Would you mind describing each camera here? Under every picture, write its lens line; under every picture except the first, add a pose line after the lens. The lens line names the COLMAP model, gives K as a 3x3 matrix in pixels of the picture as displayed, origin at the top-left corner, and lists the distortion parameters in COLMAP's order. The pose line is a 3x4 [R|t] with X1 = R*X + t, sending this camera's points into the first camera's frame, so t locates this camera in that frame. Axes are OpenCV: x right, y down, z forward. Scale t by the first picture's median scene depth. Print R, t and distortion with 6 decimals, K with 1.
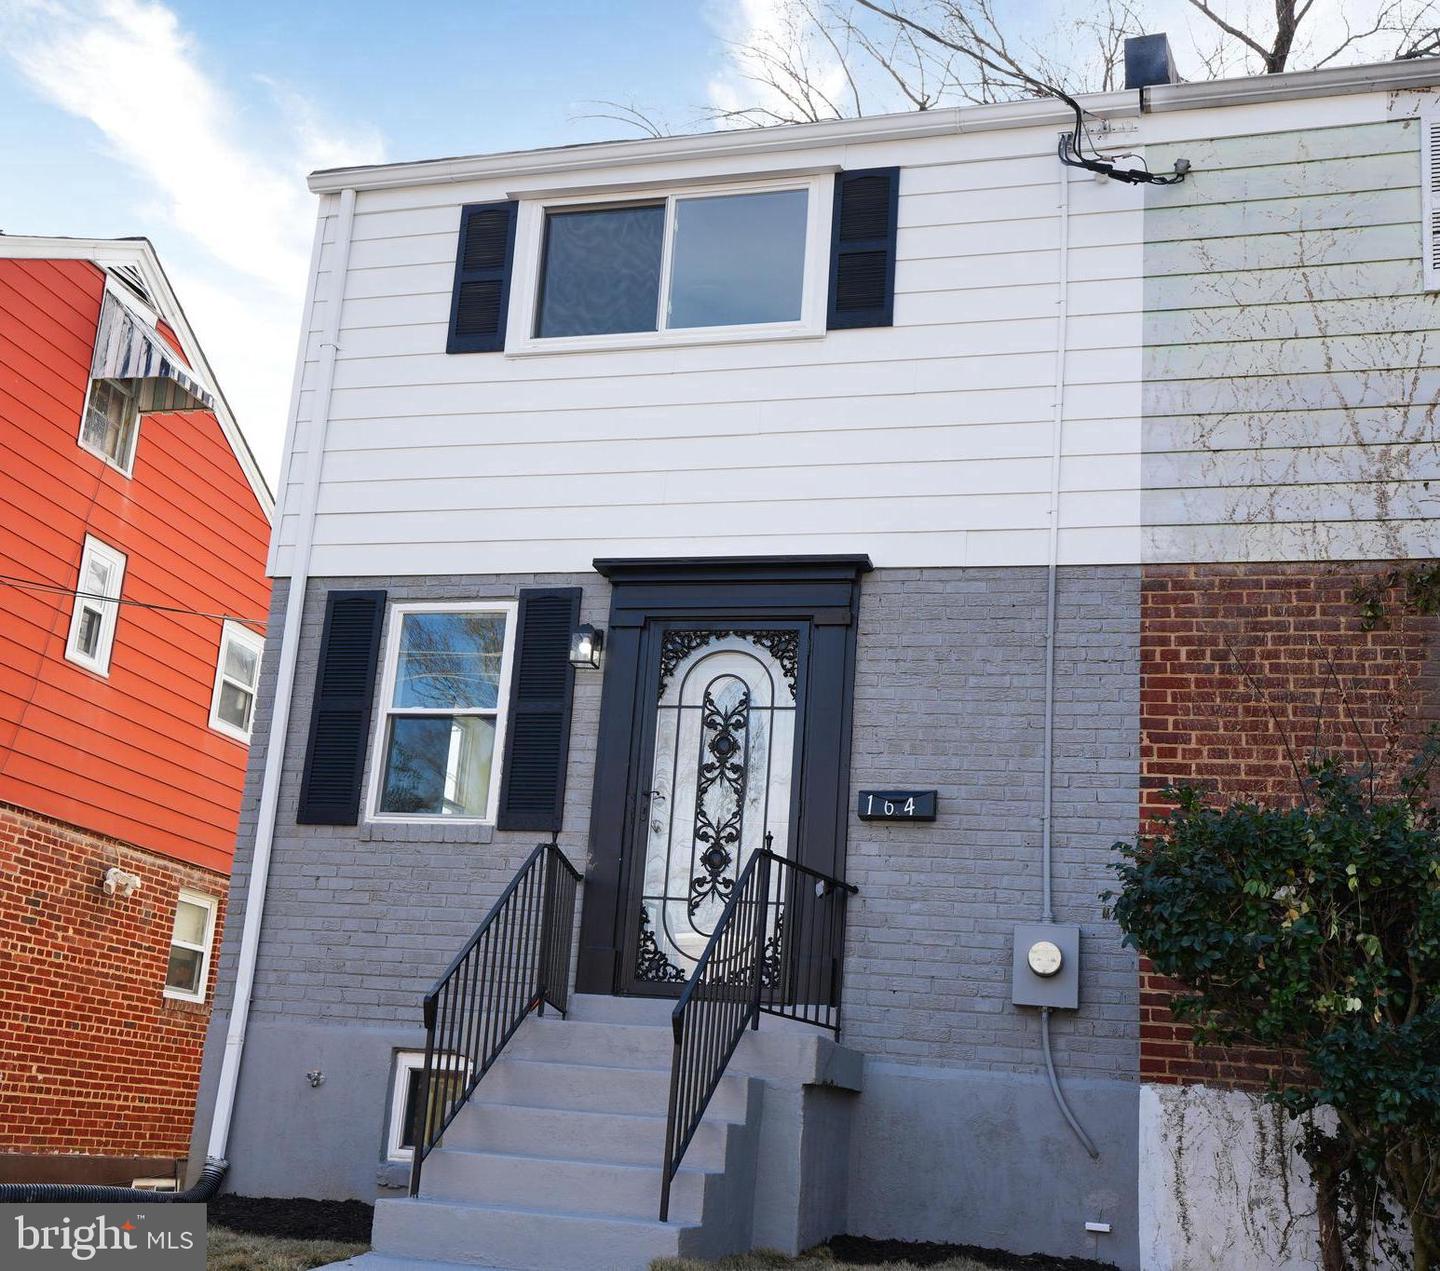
lens RADIAL K [[1881.7, 0, 650.7], [0, 1881.7, 656.2], [0, 0, 1]] dist [0.089146, 0.000000]
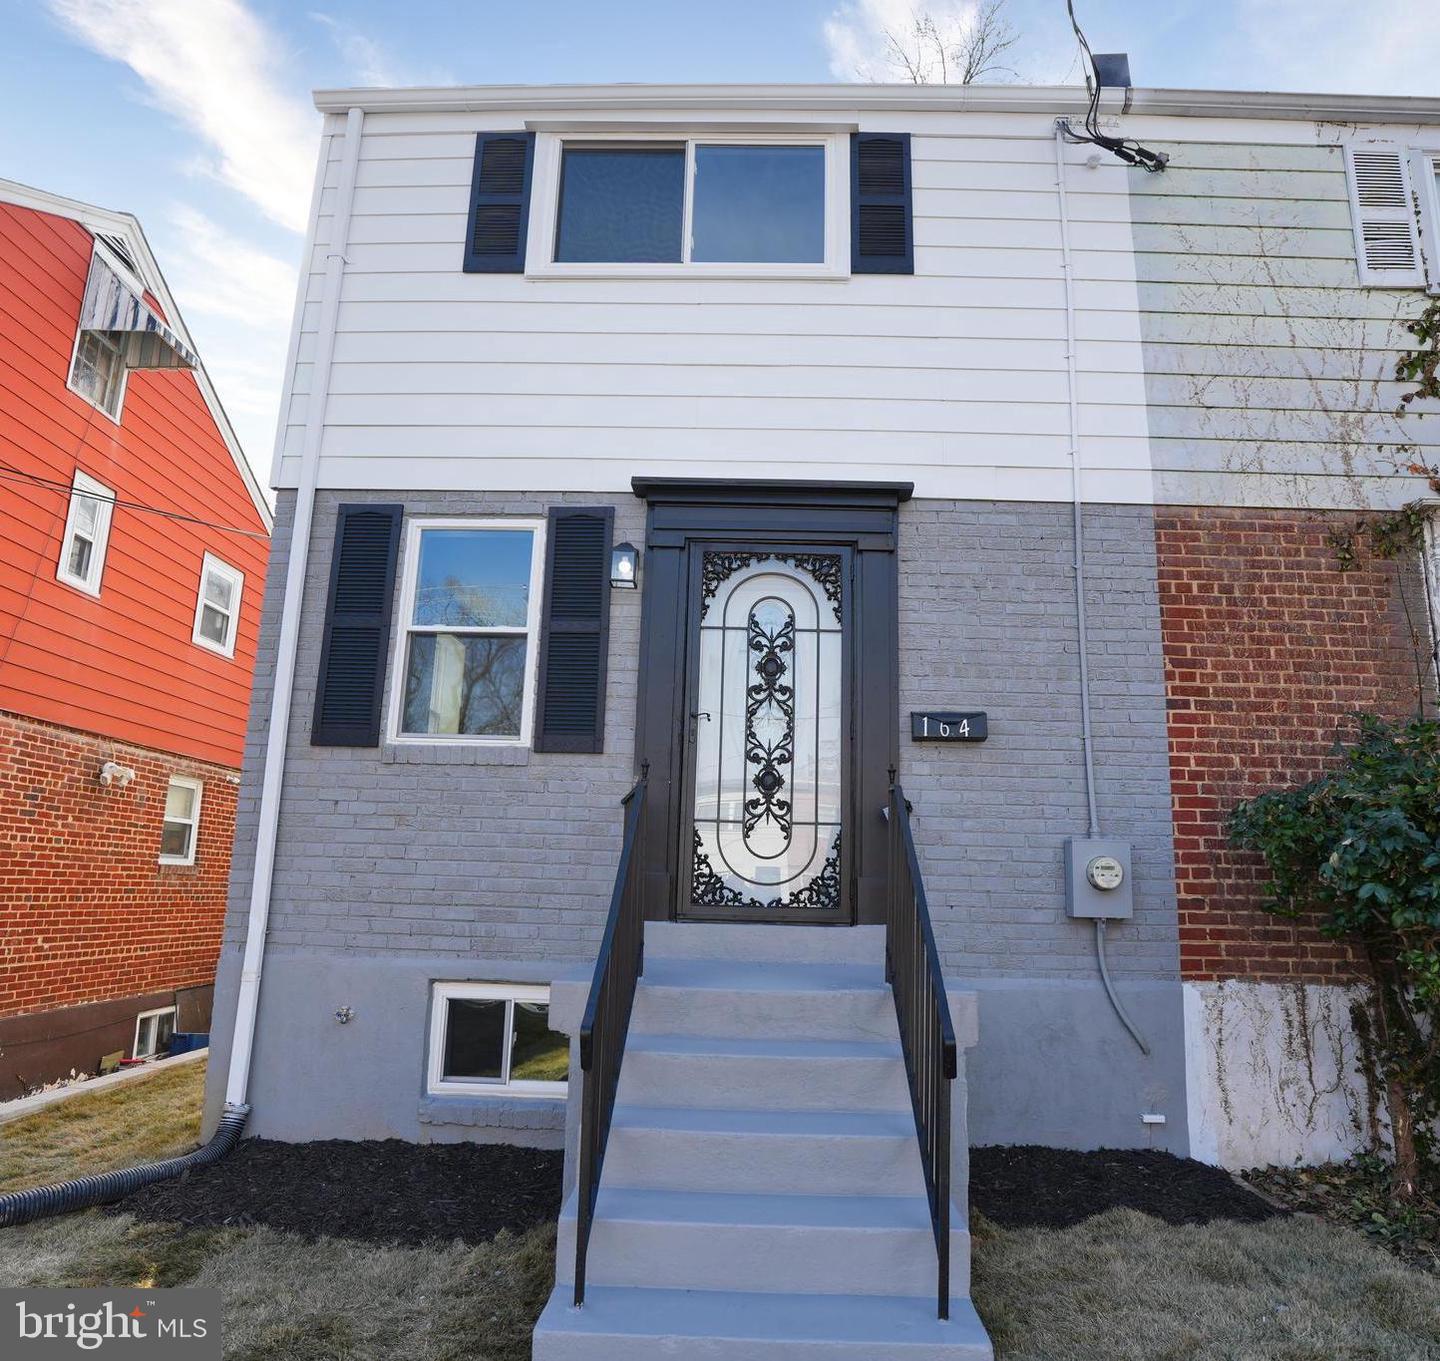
lens RADIAL K [[1001.7, 0, 733.3], [0, 1001.7, 682.5], [0, 0, 1]] dist [-0.061421, 0.026015]
pose [[0.959325, 0.000322, 0.282304, -0.129373], [-0.021446, 0.997193, 0.071741, 0.017273], [-0.281489, -0.074877, 0.956639, 0.483453]]
